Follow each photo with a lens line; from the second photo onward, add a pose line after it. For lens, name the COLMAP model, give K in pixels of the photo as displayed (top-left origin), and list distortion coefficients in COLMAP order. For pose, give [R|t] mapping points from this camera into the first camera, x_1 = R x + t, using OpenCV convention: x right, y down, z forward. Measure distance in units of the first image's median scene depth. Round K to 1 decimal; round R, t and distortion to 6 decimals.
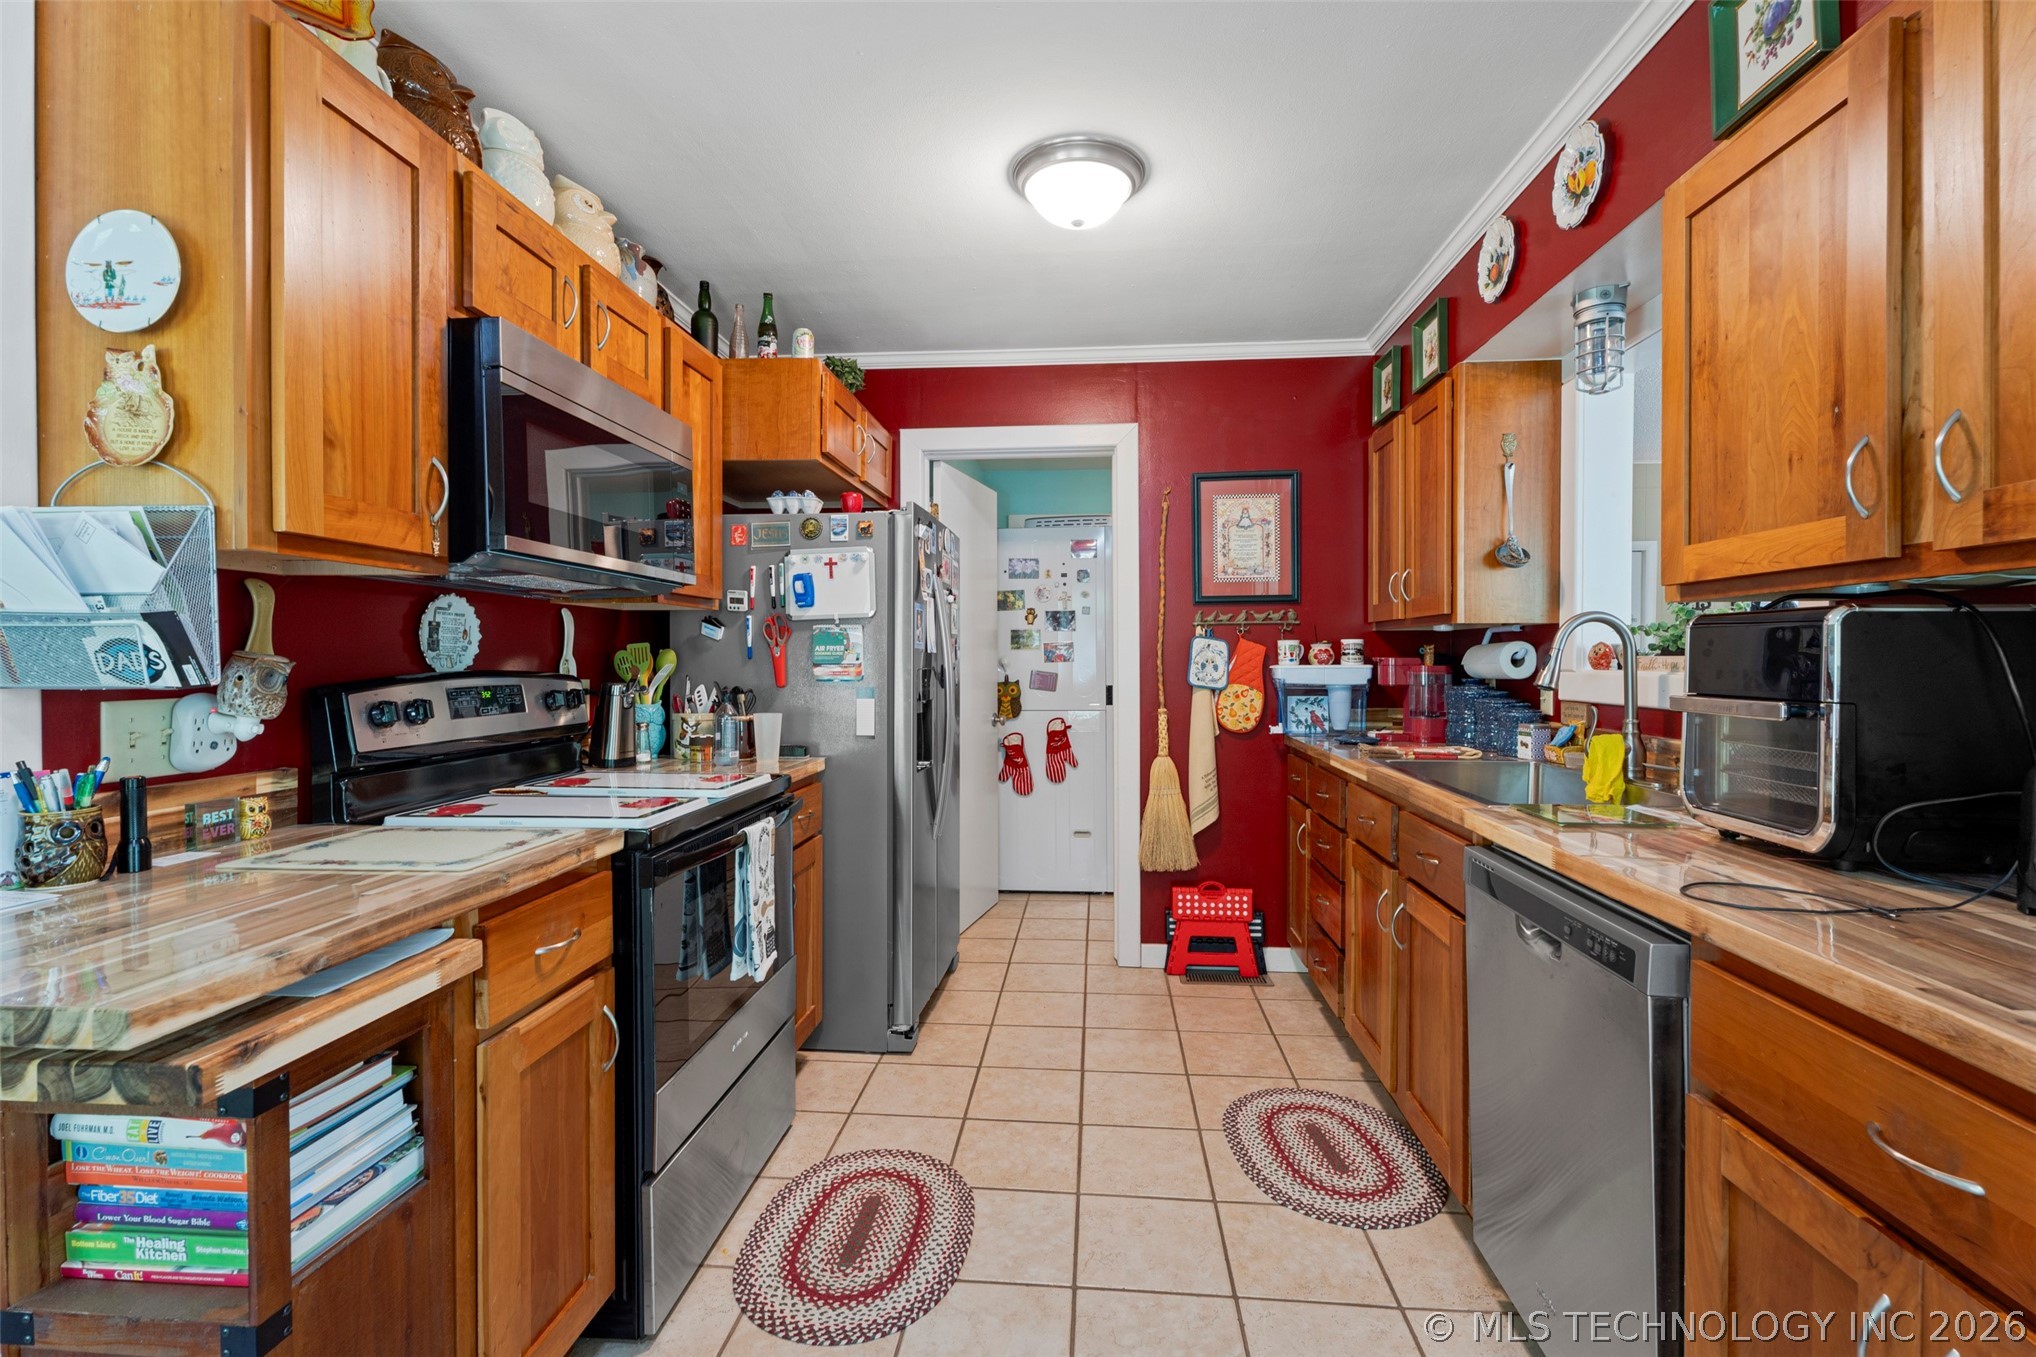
lens RADIAL K [[899.2, 0, 1008.8], [0, 899.2, 668.6], [0, 0, 1]] dist [-0.013629, 0.002733]
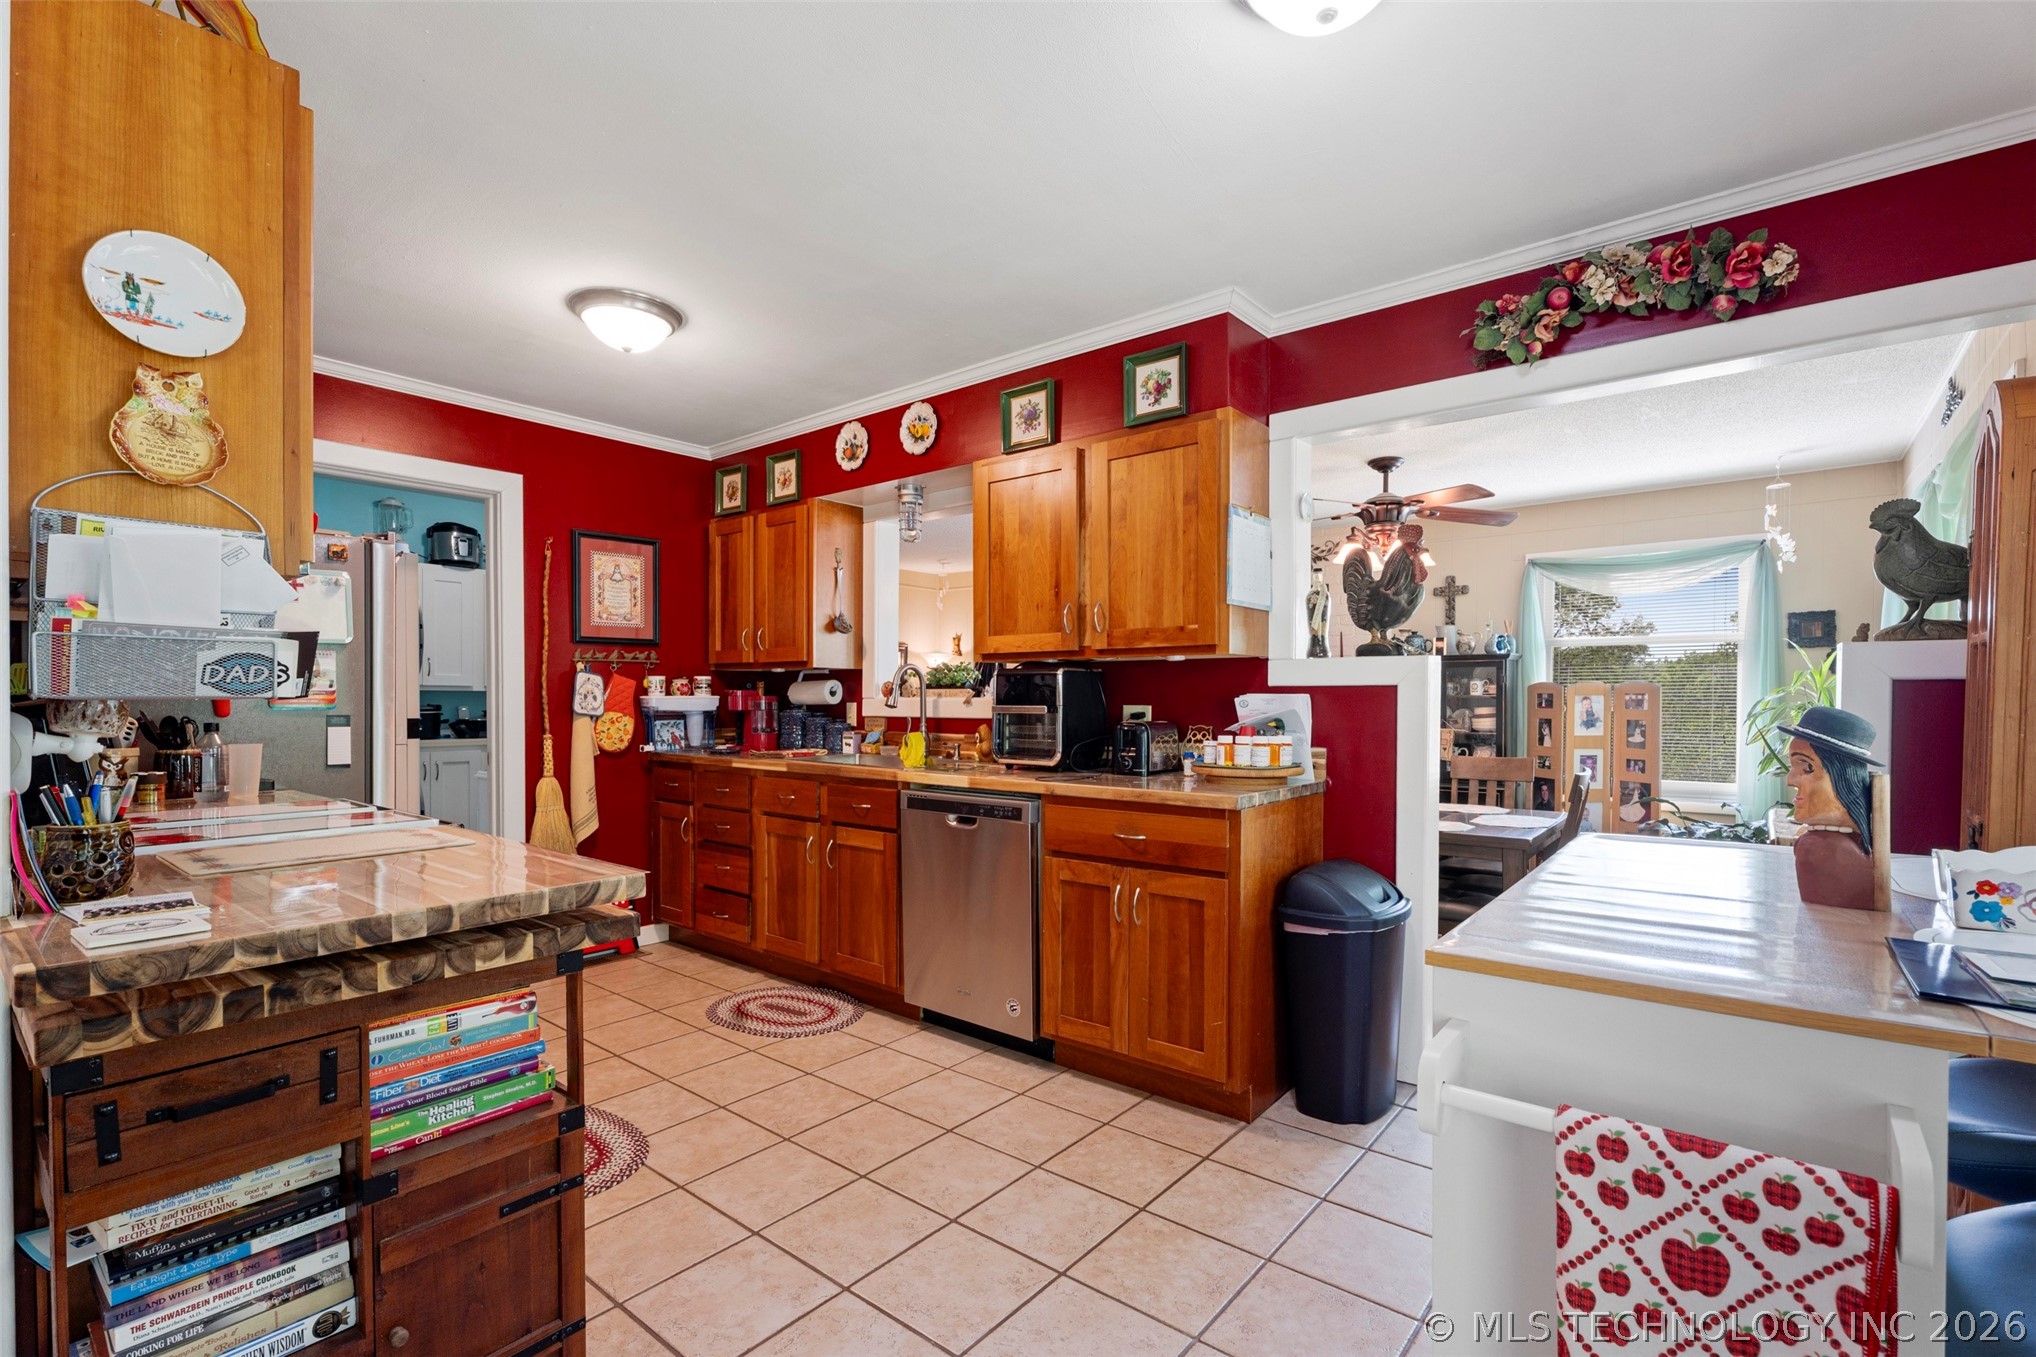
lens RADIAL K [[899.2, 0, 1009.9], [0, 899.2, 713.3], [0, 0, 1]] dist [-0.013629, 0.002733]
pose [[0.585030, -0.011803, 0.810926, -0.625860], [0.006392, 0.999930, 0.009942, 0.016776], [-0.810987, -0.000633, 0.585064, -0.195511]]
